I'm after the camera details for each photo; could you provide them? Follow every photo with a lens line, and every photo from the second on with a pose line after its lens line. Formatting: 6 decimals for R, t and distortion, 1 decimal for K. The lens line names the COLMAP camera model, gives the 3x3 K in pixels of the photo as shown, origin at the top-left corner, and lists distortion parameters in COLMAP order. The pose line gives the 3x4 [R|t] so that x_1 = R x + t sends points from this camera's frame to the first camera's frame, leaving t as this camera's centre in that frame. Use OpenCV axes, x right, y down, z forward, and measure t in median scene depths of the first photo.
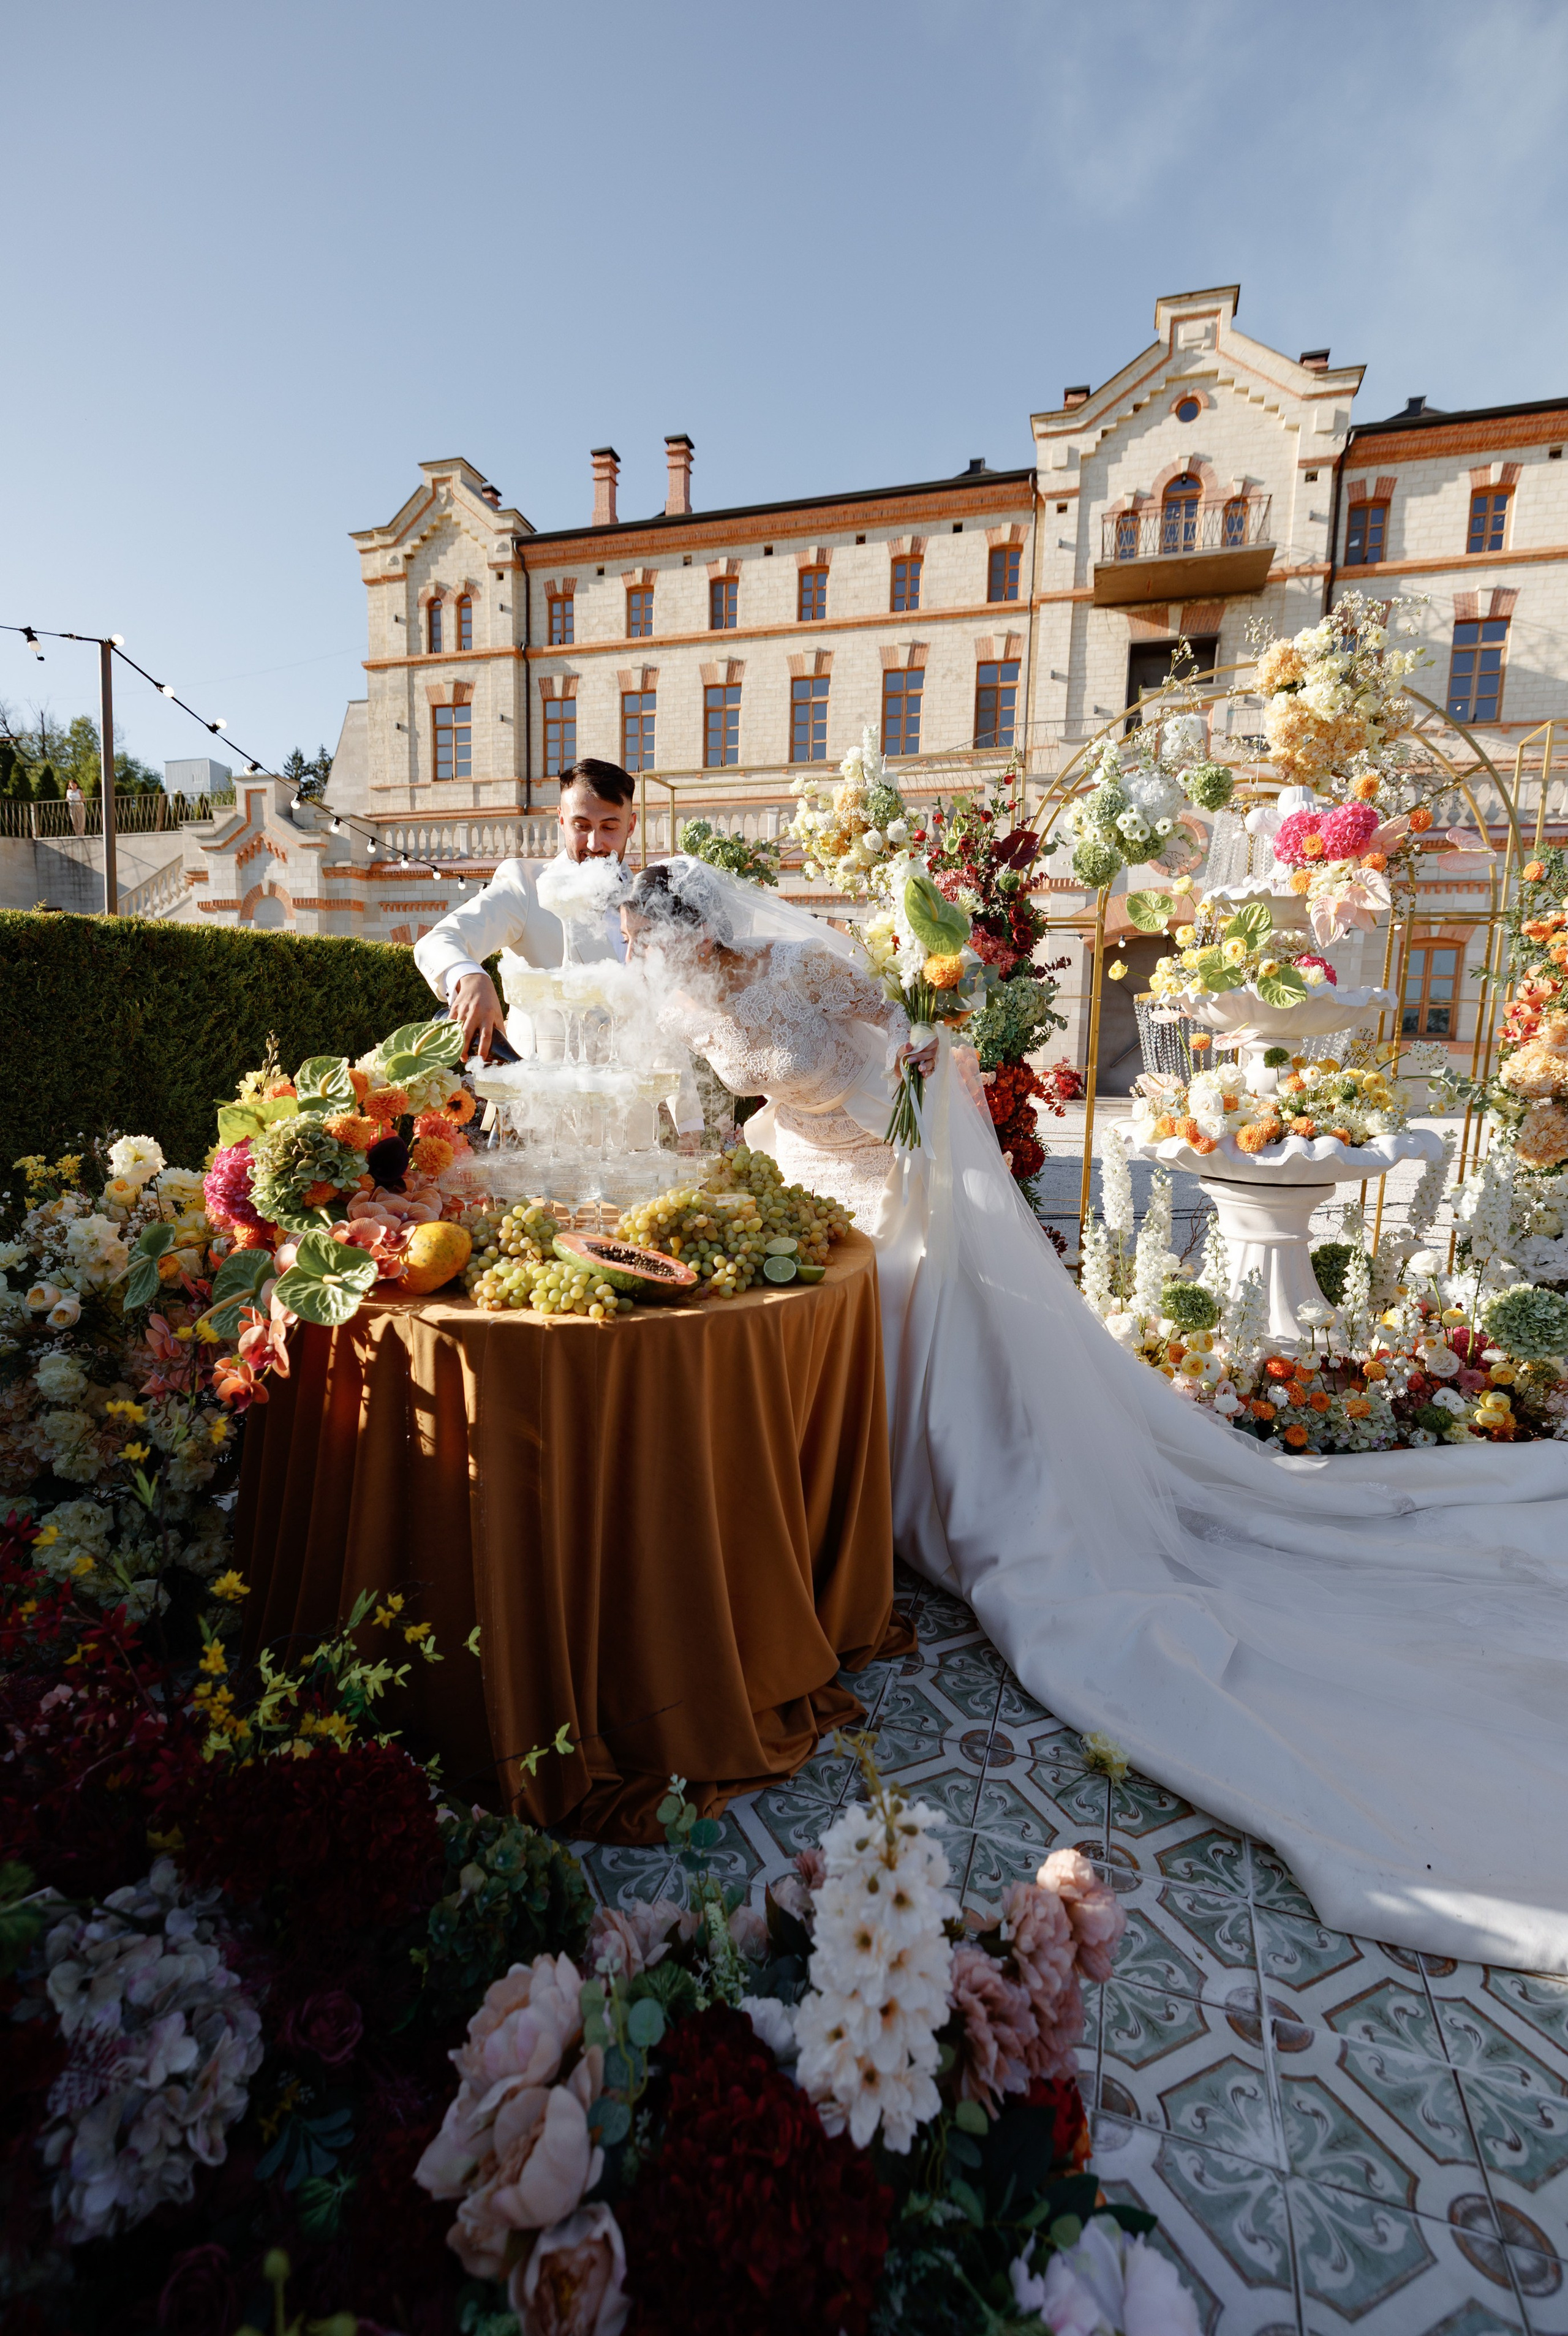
lens RADIAL K [[1081.1, 0, 778.6], [0, 1081.1, 1184.5], [0, 0, 1]] dist [0.002353, 0.000925]
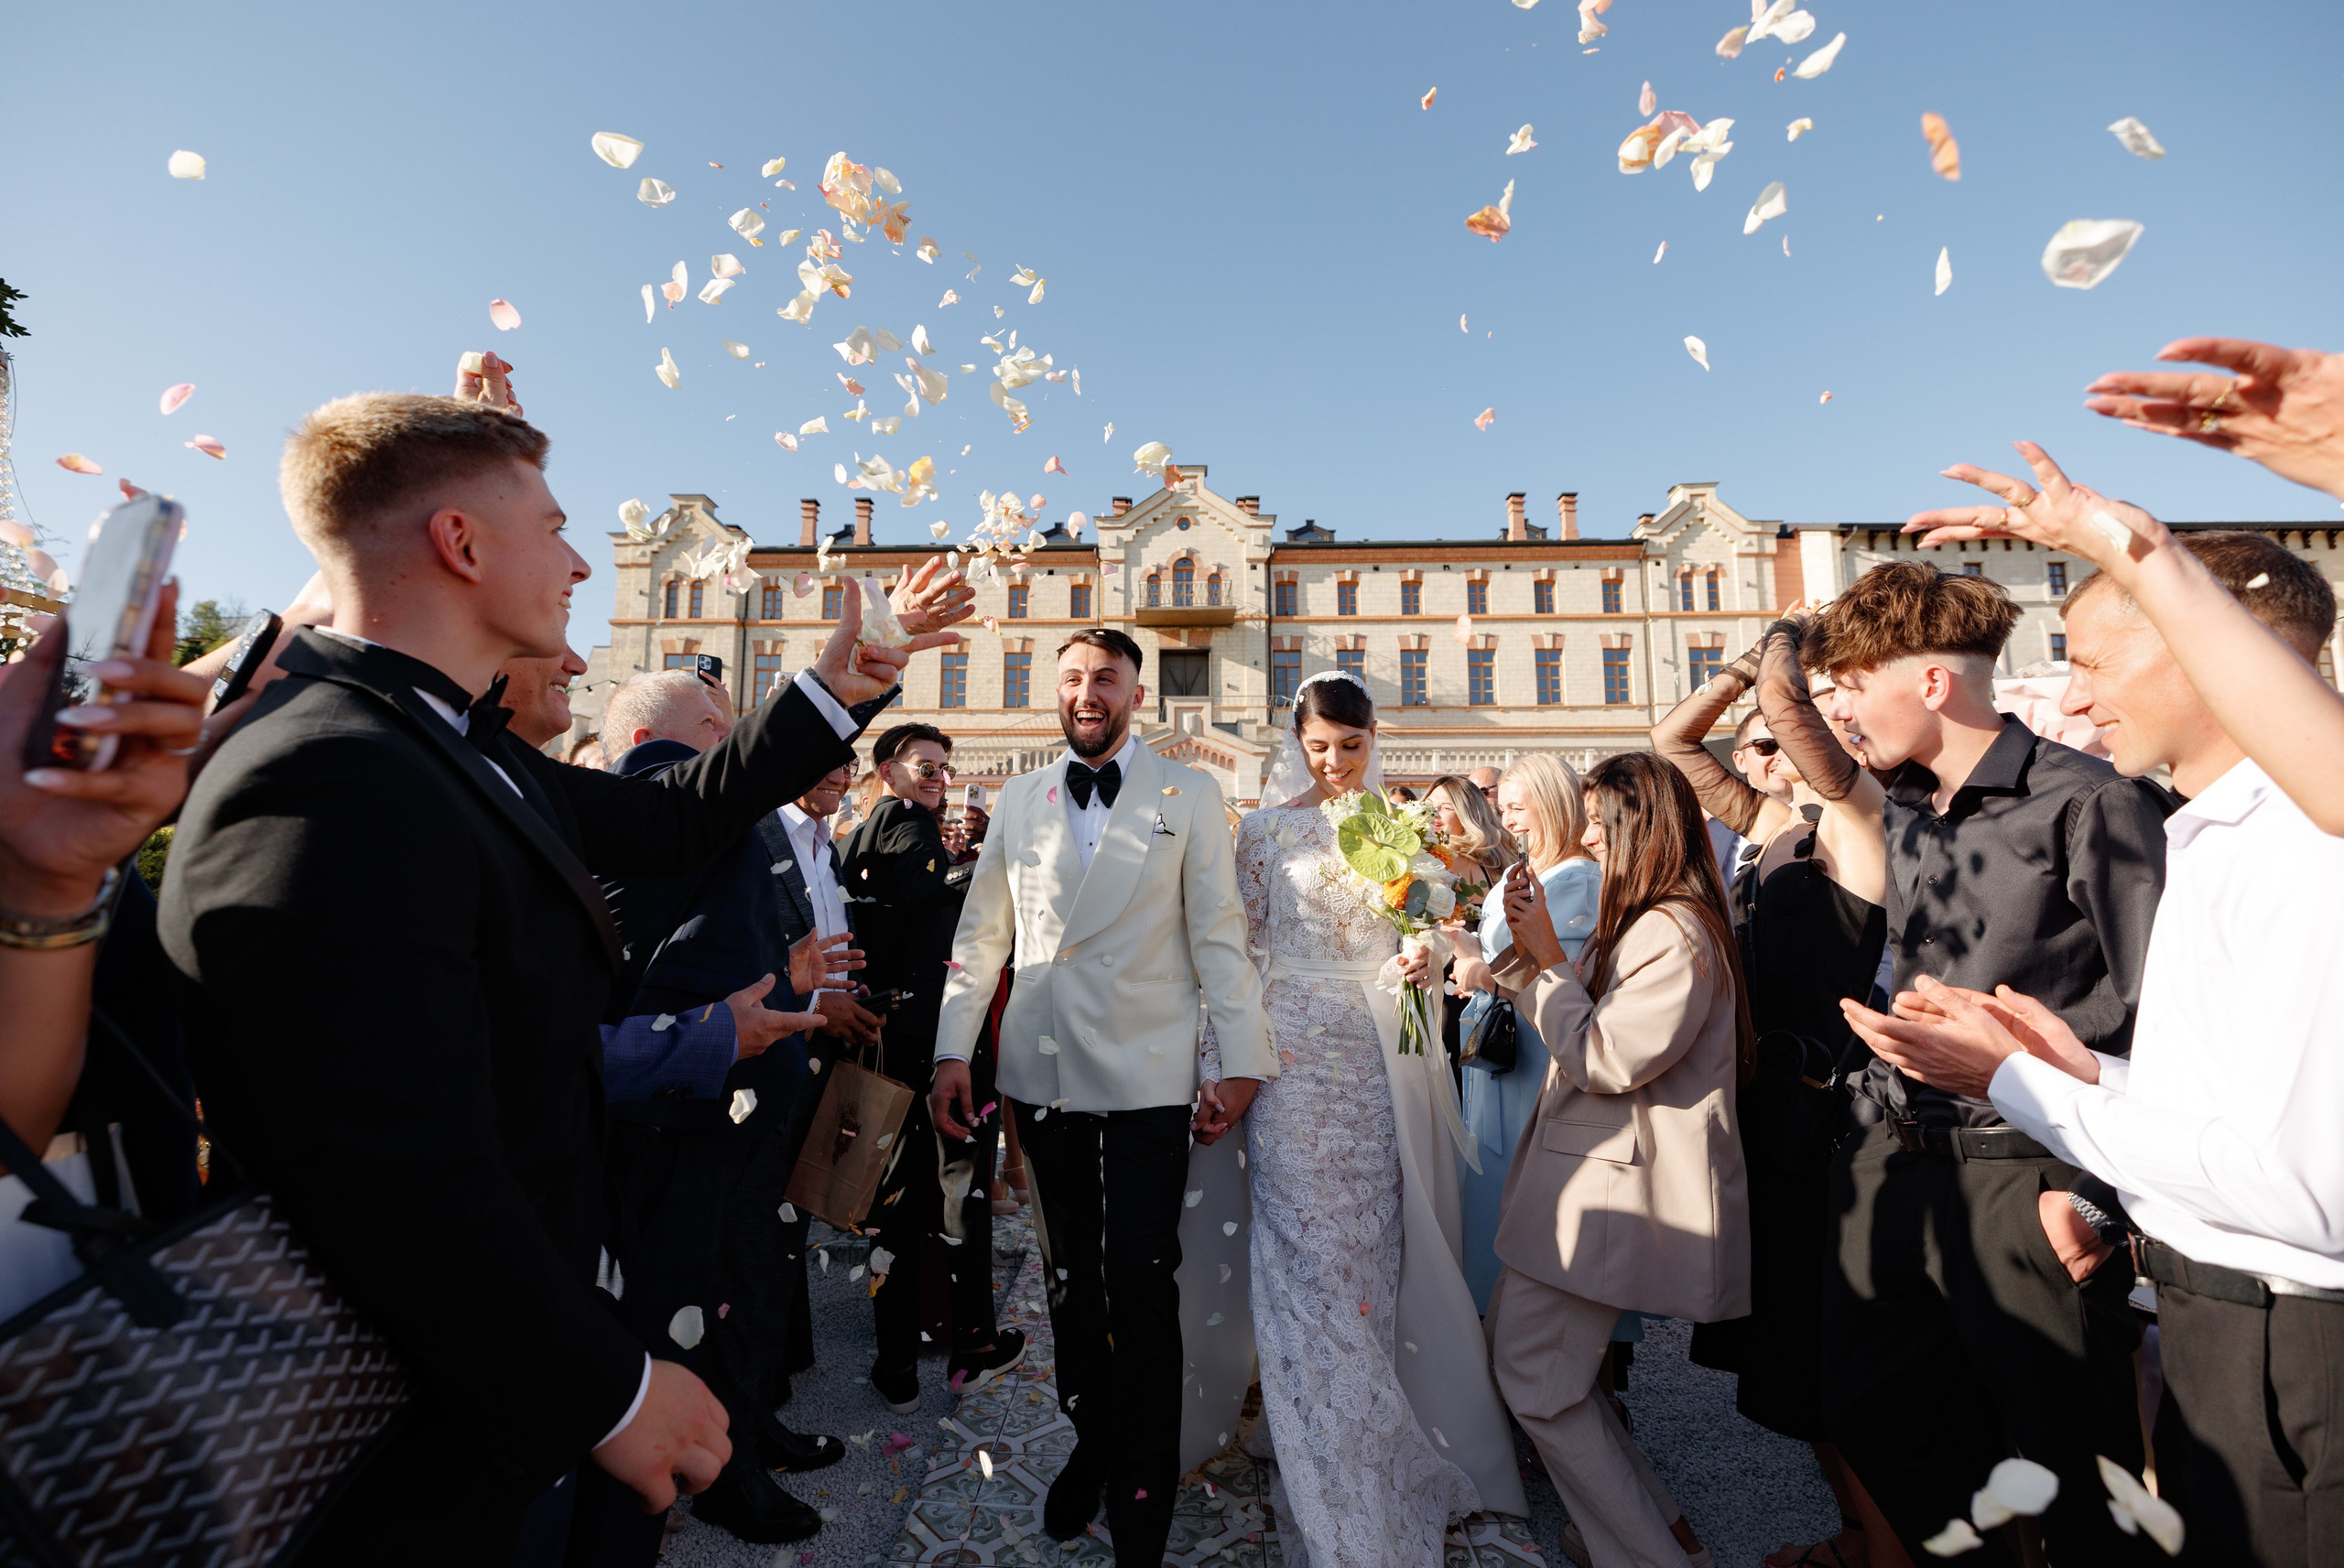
lens RADIAL K [[1084.6, 0, 1152.9], [0, 1084.6, 754.4], [0, 0, 1]] dist [0.002353, 0.000925]
pose [[0.960987, 0.018073, 0.276002, -0.139029], [0.054055, 0.966350, -0.251488, 0.065113], [-0.271259, 0.256596, 0.927673, -0.496295]]
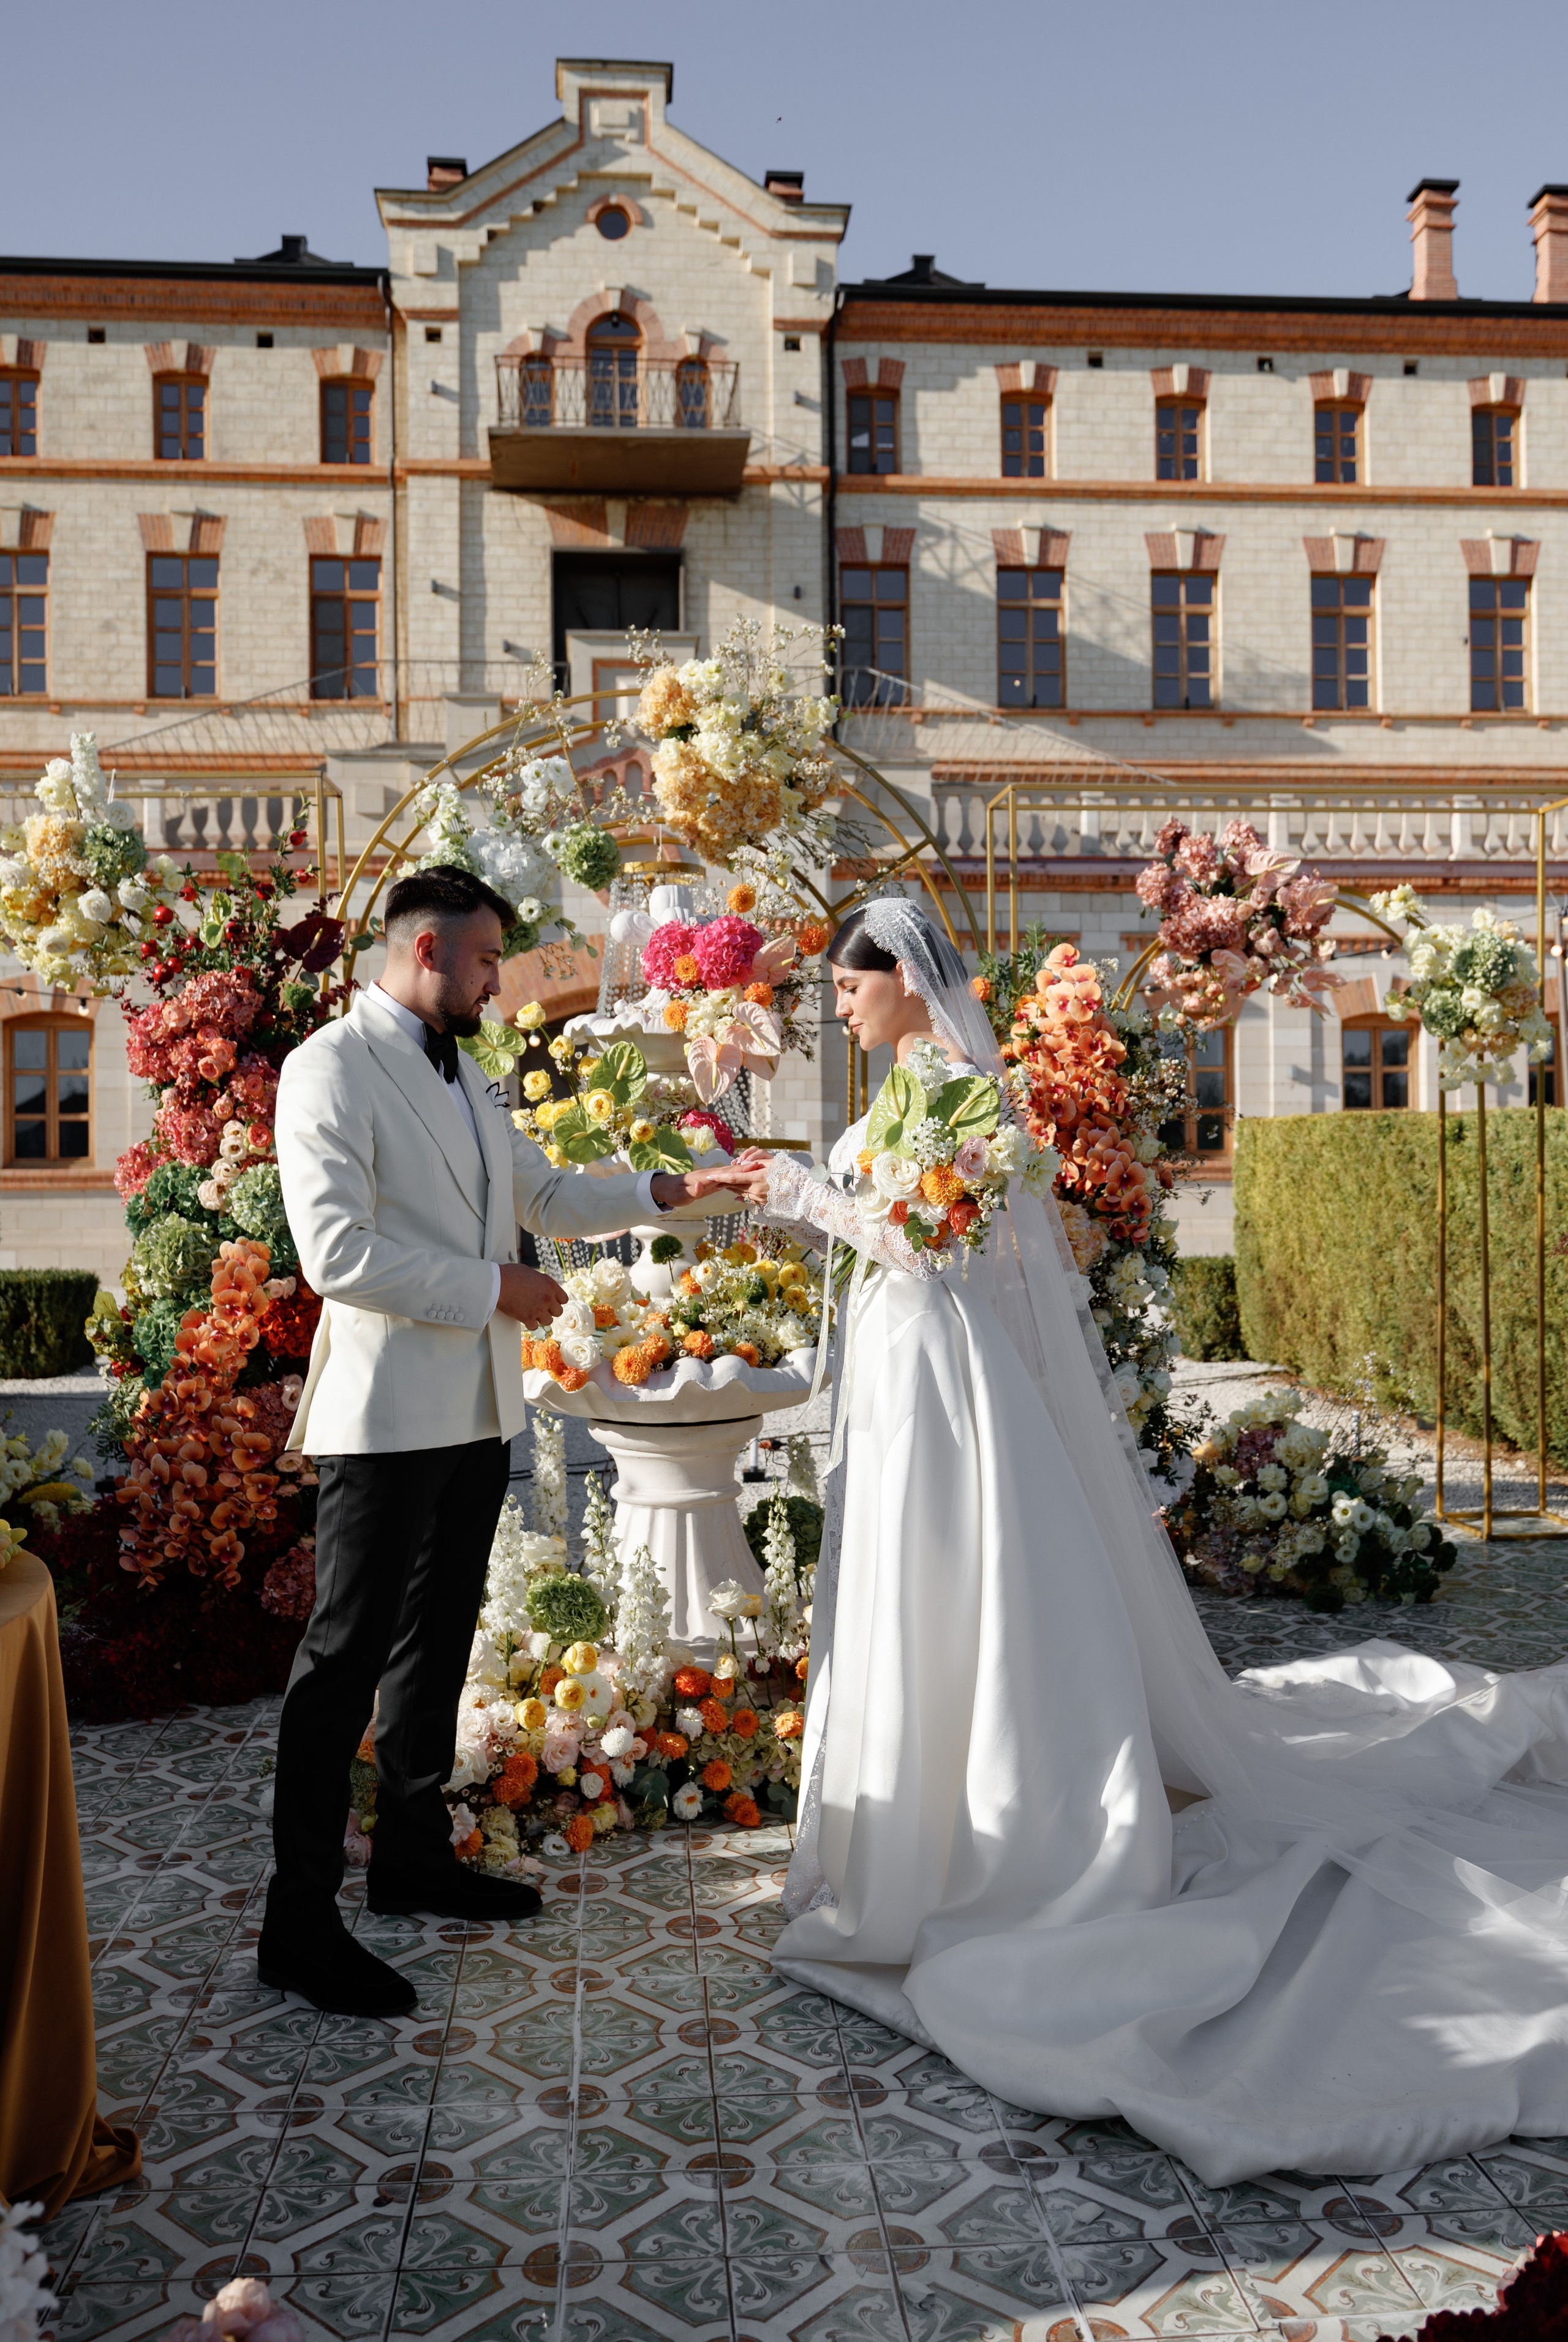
lens RADIAL K [[1926.1, 0, 768.1], [0, 1926.1, 1165.2], [0, 0, 1]] dist [0.006958, -0.002581]
pose [[0.925062, -0.027130, 0.378845, 0.005071], [0.076969, 0.990140, -0.117037, -0.002484], [-0.371935, 0.137426, 0.918030, -0.035255]]
